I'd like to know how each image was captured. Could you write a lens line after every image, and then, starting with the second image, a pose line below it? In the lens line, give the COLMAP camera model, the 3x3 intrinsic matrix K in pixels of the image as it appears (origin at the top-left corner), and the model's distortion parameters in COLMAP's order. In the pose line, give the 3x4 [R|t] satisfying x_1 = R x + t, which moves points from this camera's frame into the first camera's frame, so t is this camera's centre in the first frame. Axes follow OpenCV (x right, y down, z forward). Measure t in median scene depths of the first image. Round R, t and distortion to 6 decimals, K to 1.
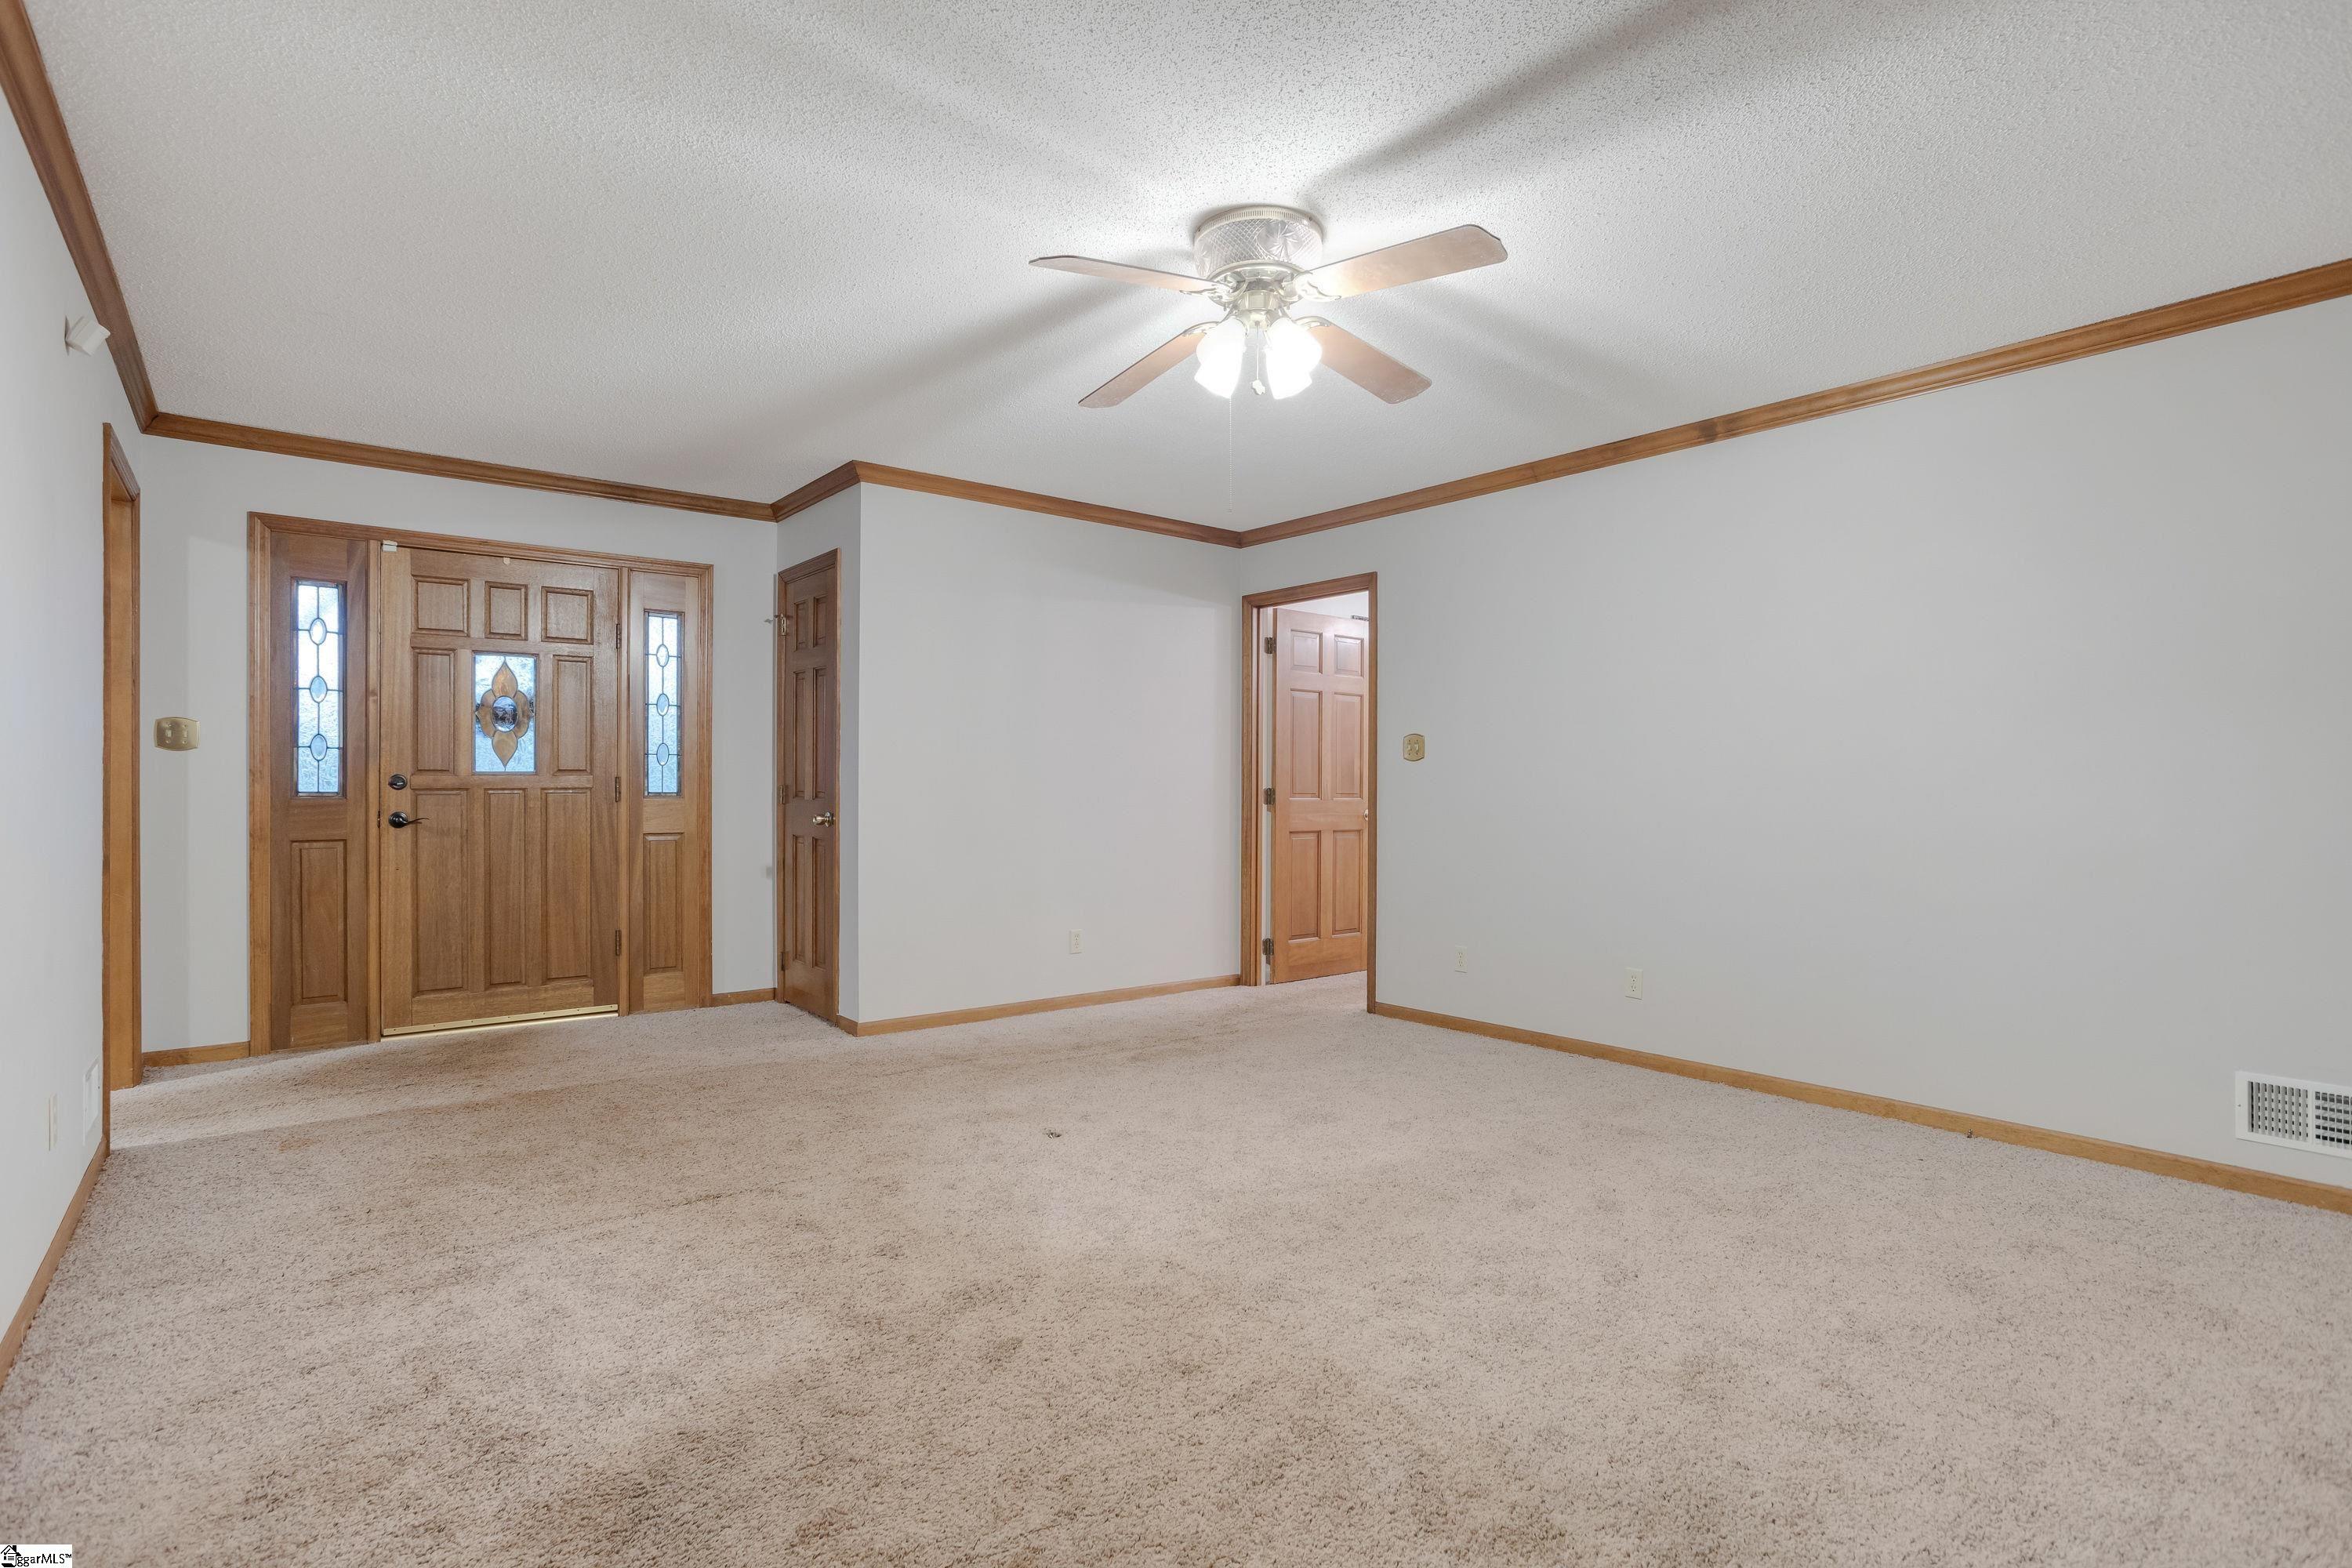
lens RADIAL K [[1134.0, 0, 1154.2], [0, 1134.0, 781.4], [0, 0, 1]] dist [-0.037814, 0.018972]
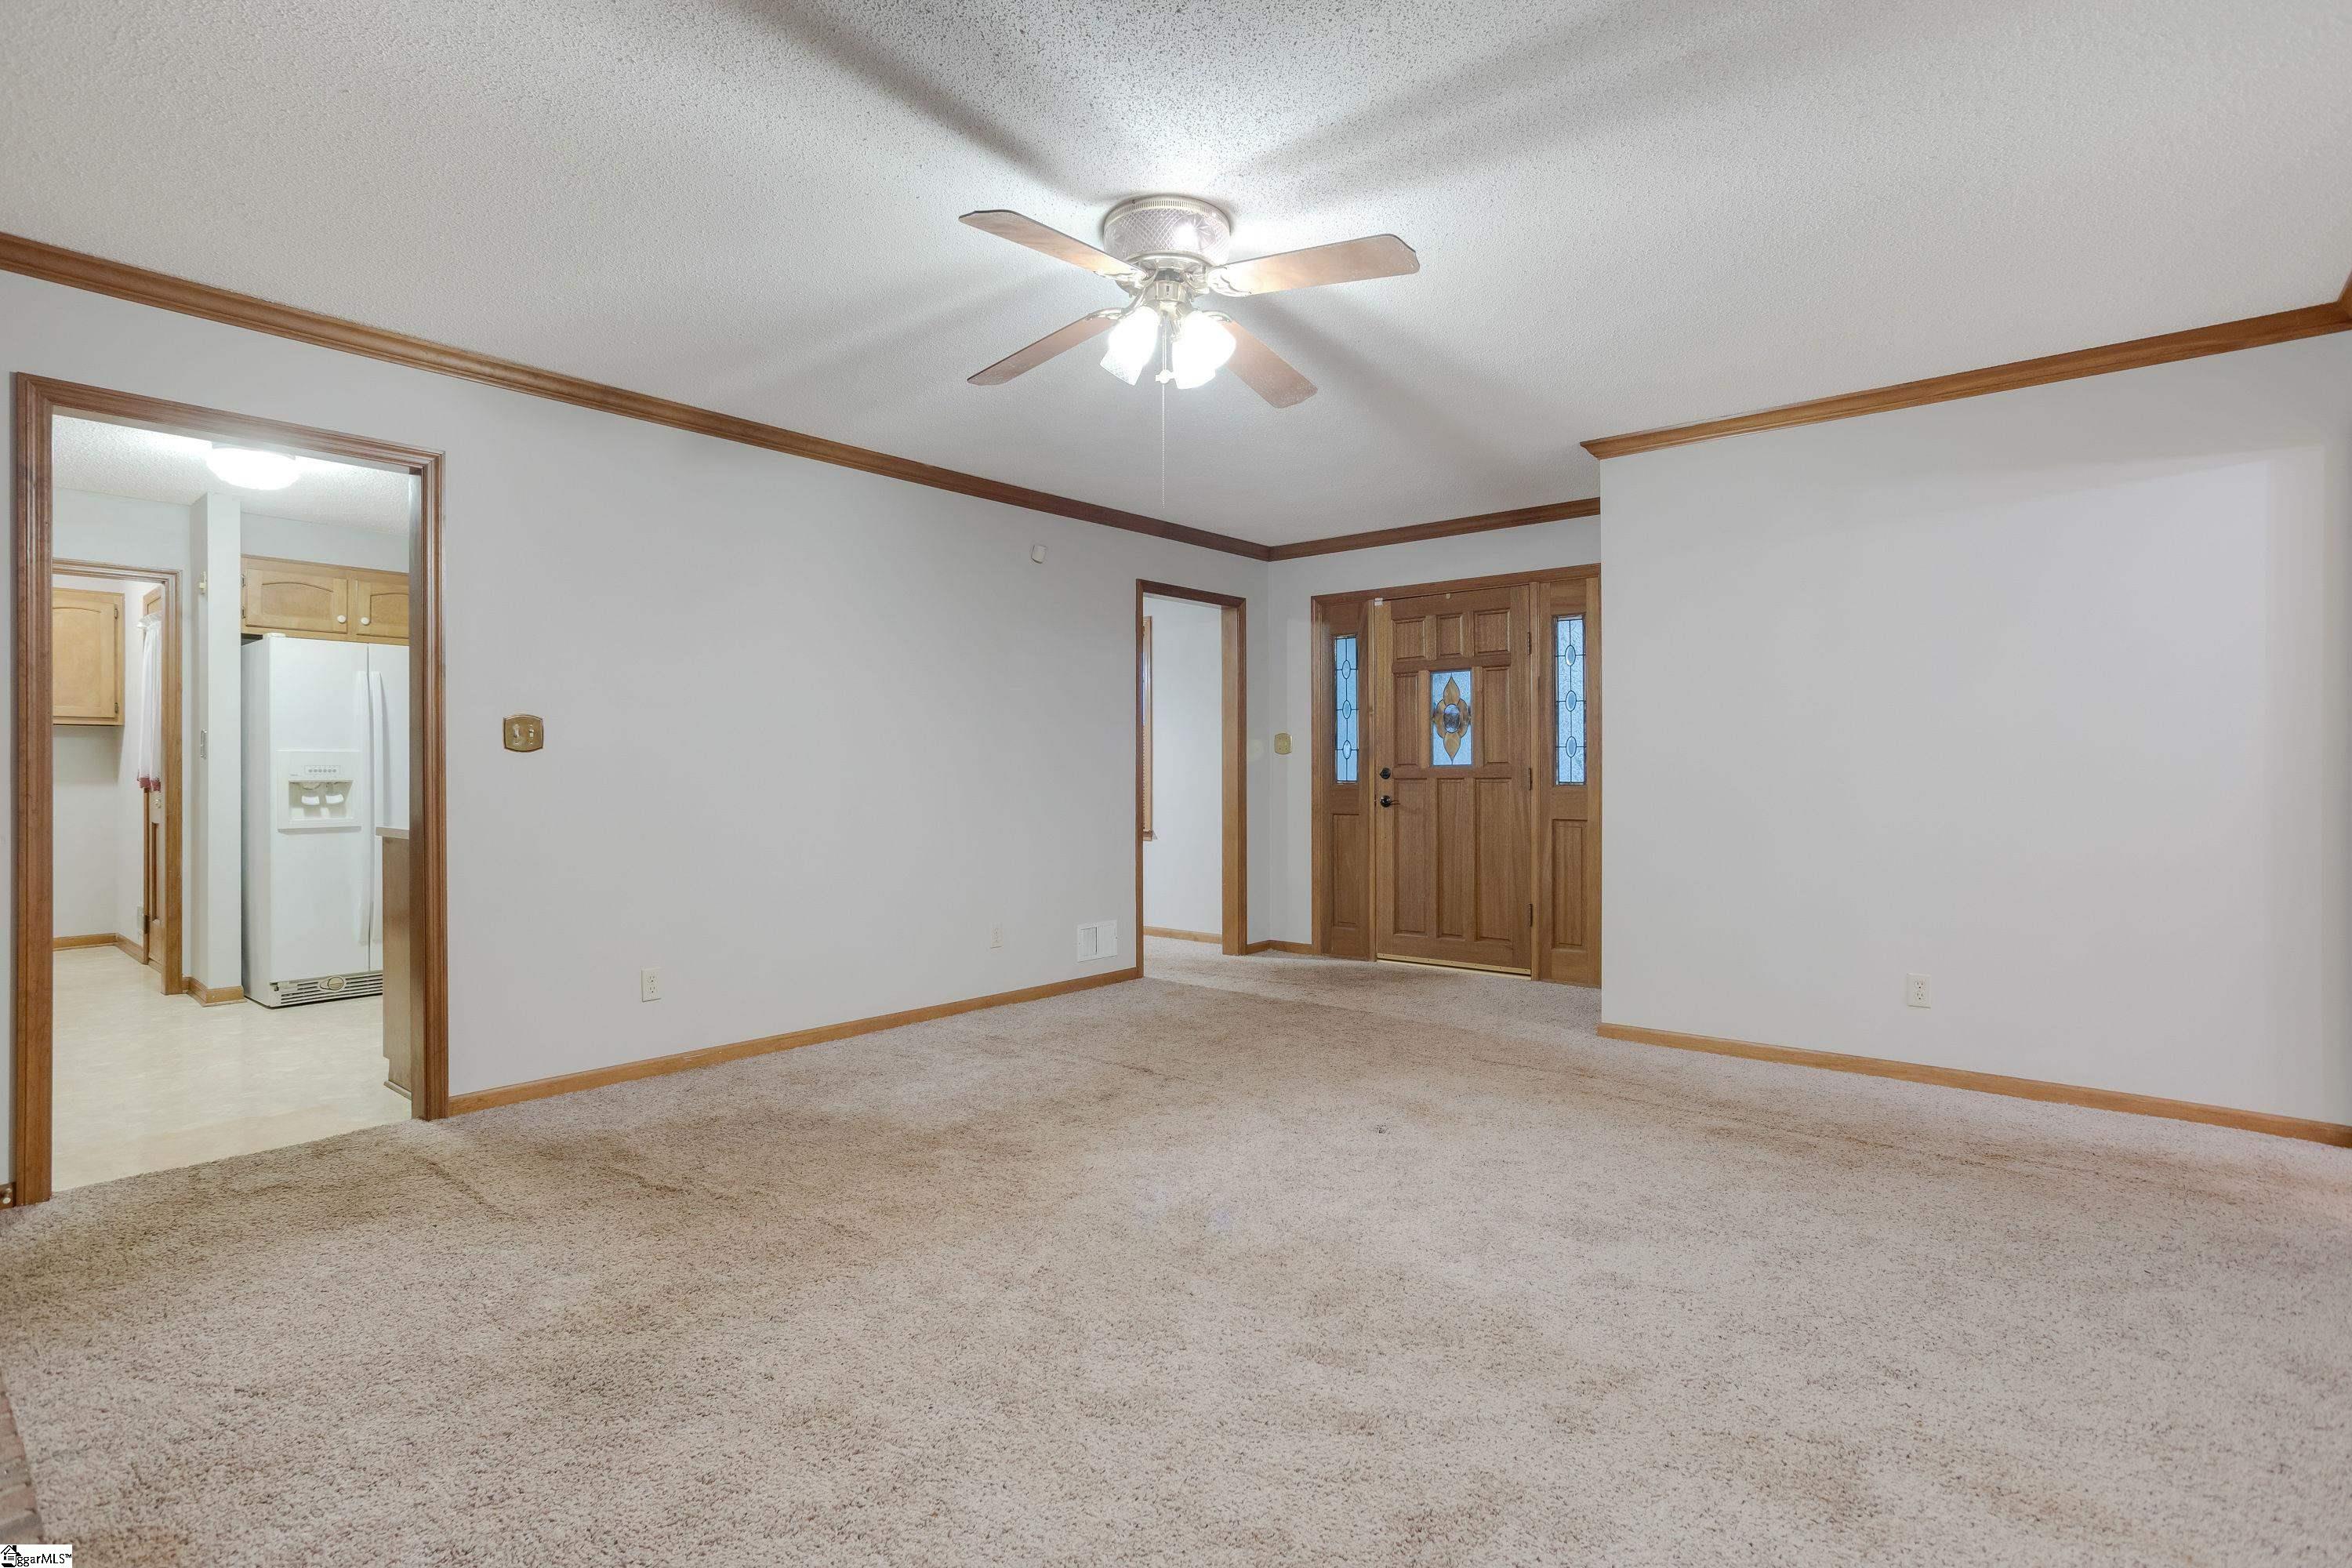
lens RADIAL K [[1134.0, 0, 1187.8], [0, 1134.0, 768.1], [0, 0, 1]] dist [-0.037814, 0.018972]
pose [[0.219885, -0.008360, -0.975490, 0.615766], [0.002420, 0.999965, -0.008025, 0.004231], [0.975523, -0.000596, 0.219898, 0.461715]]
